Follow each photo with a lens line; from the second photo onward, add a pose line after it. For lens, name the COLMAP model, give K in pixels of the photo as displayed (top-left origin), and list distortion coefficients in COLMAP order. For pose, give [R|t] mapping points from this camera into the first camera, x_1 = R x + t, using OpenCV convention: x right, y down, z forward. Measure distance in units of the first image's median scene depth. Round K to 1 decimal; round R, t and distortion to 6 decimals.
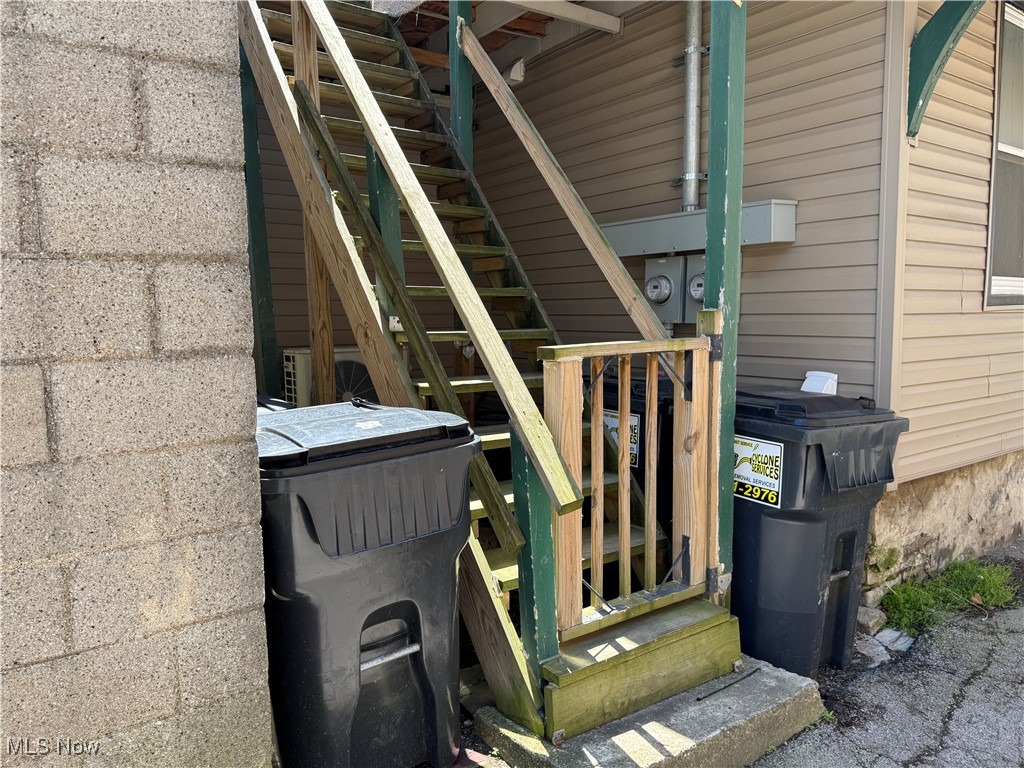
lens RADIAL K [[721.1, 0, 517.9], [0, 721.1, 388.1], [0, 0, 1]] dist [0.079949, -0.099683]
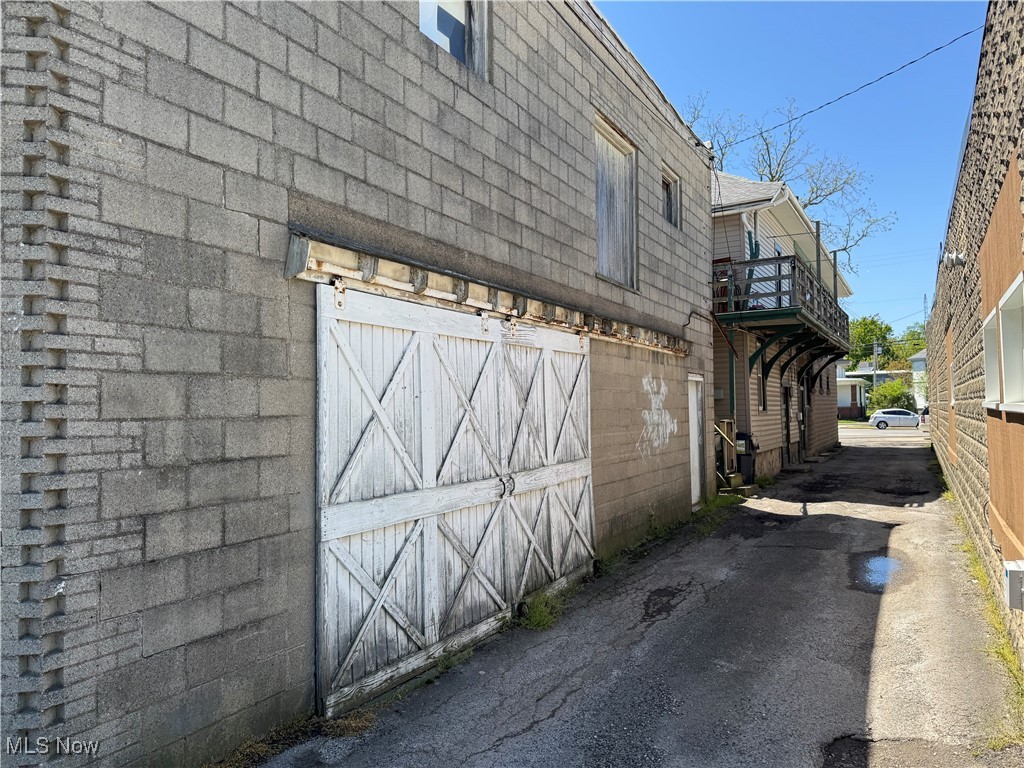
lens RADIAL K [[721.1, 0, 517.9], [0, 721.1, 388.1], [0, 0, 1]] dist [0.079949, -0.099683]
pose [[0.906435, 0.008219, 0.422265, -3.048284], [0.055447, 0.988841, -0.138270, 0.309365], [-0.418689, 0.148746, 0.895865, -2.771989]]
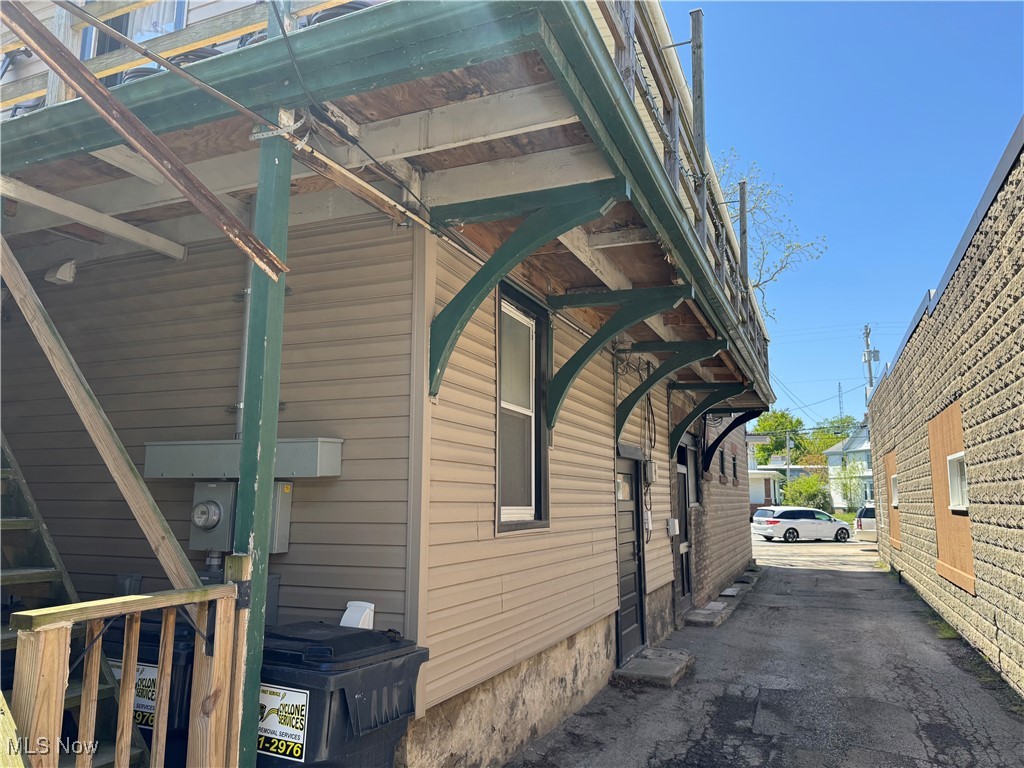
lens RADIAL K [[721.1, 0, 517.9], [0, 721.1, 388.1], [0, 0, 1]] dist [0.079949, -0.099683]
pose [[0.855901, 0.096397, 0.508076, 0.057550], [0.039626, 0.967359, -0.250292, -0.058343], [-0.515619, 0.234358, 0.824144, -0.062245]]
